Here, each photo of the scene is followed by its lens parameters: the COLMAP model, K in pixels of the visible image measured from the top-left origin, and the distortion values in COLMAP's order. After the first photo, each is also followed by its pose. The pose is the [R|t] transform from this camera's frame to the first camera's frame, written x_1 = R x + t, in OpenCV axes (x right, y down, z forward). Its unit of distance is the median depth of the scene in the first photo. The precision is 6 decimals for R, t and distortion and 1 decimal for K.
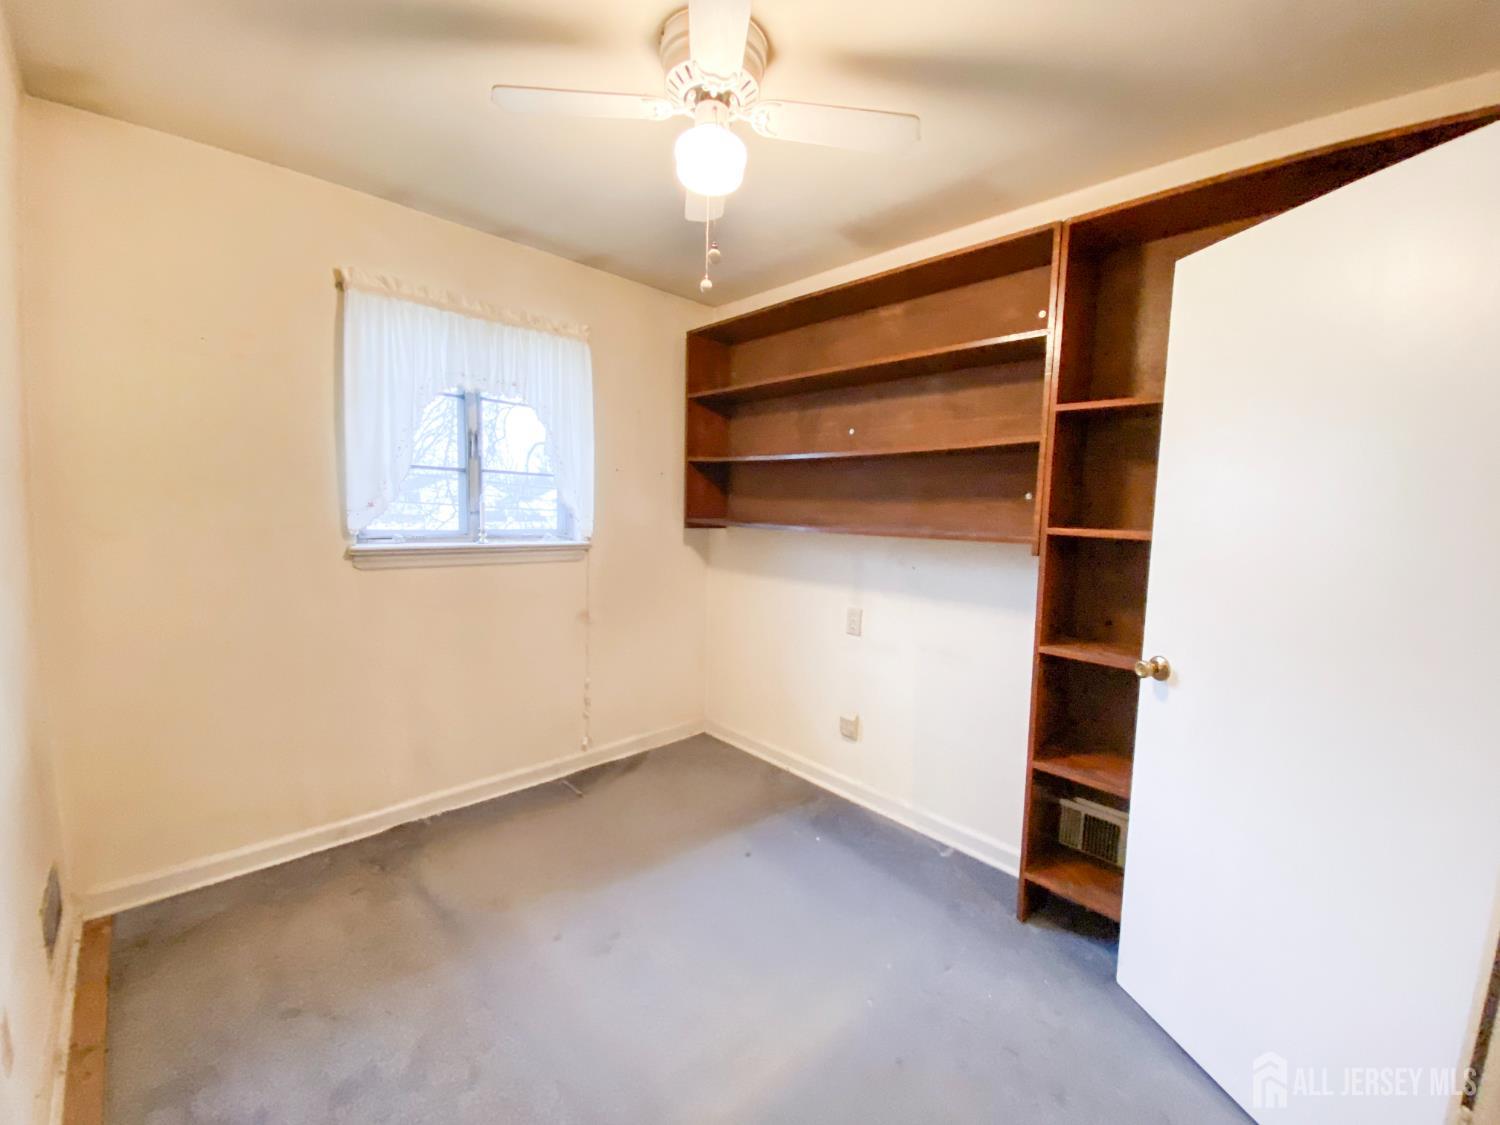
lens RADIAL K [[608.3, 0, 753.8], [0, 608.3, 555.1], [0, 0, 1]] dist [-0.009375, -0.004118]
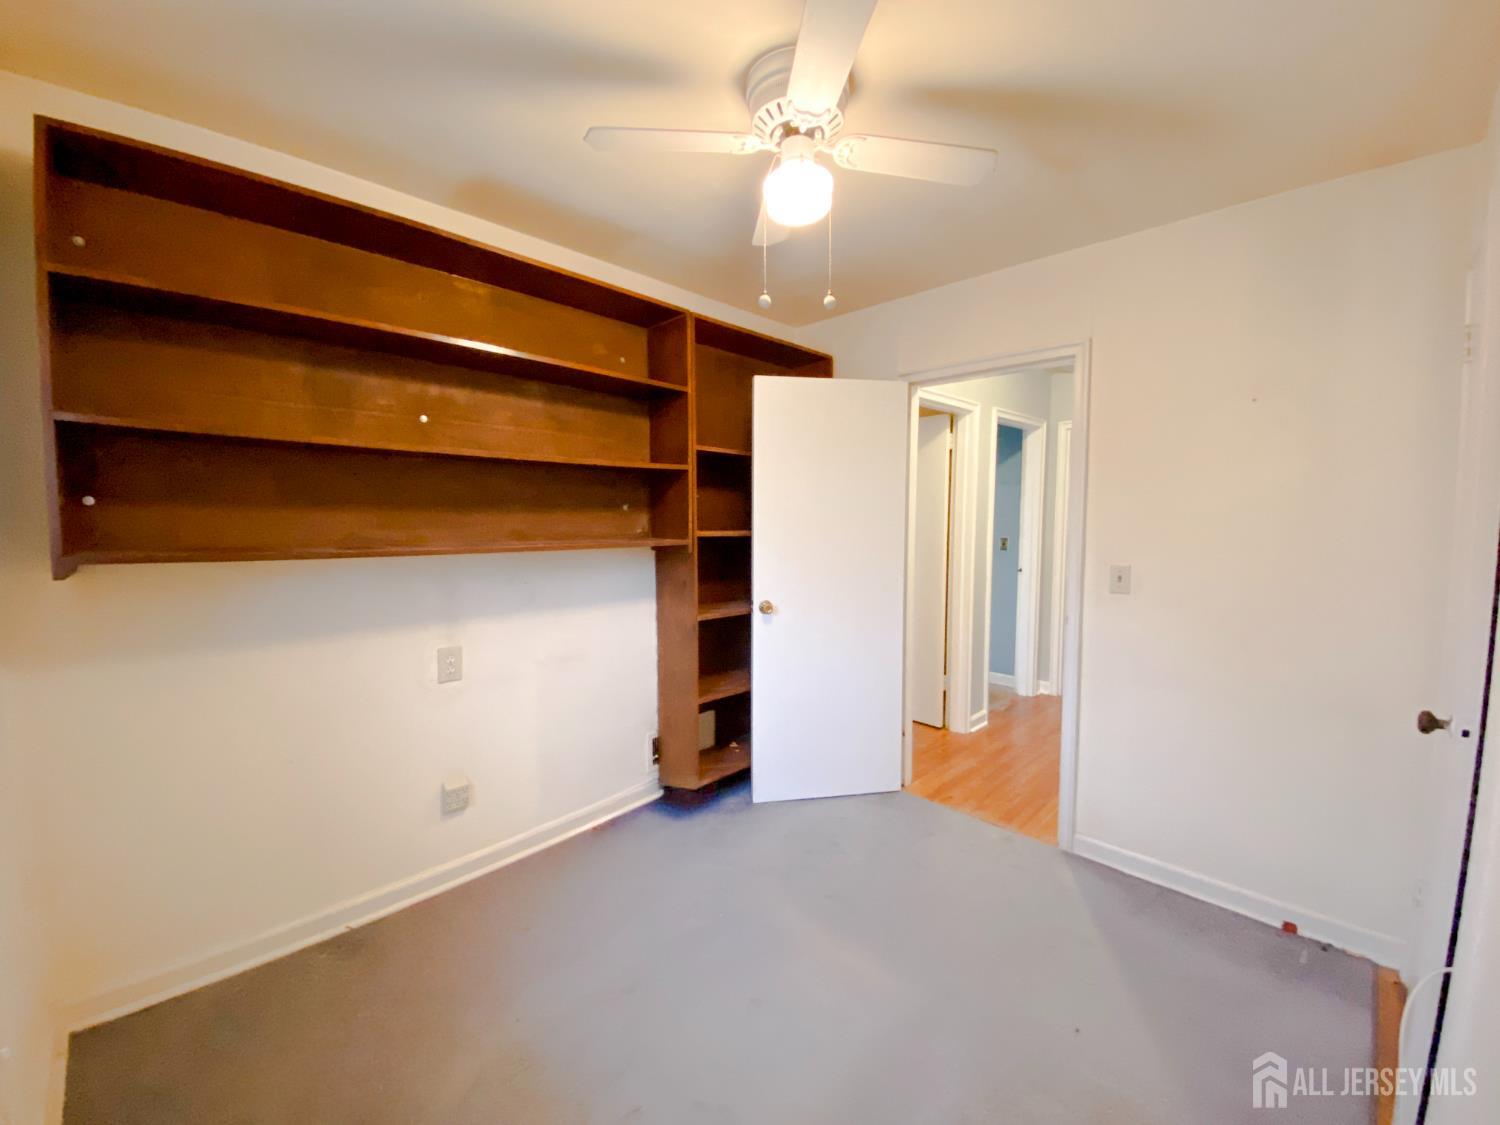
lens RADIAL K [[608.3, 0, 754.3], [0, 608.3, 570.2], [0, 0, 1]] dist [-0.009375, -0.004118]
pose [[-0.042405, -0.098408, 0.994242, -0.679414], [0.081909, 0.991445, 0.101625, -0.064360], [-0.995737, 0.085747, -0.033982, 0.680372]]
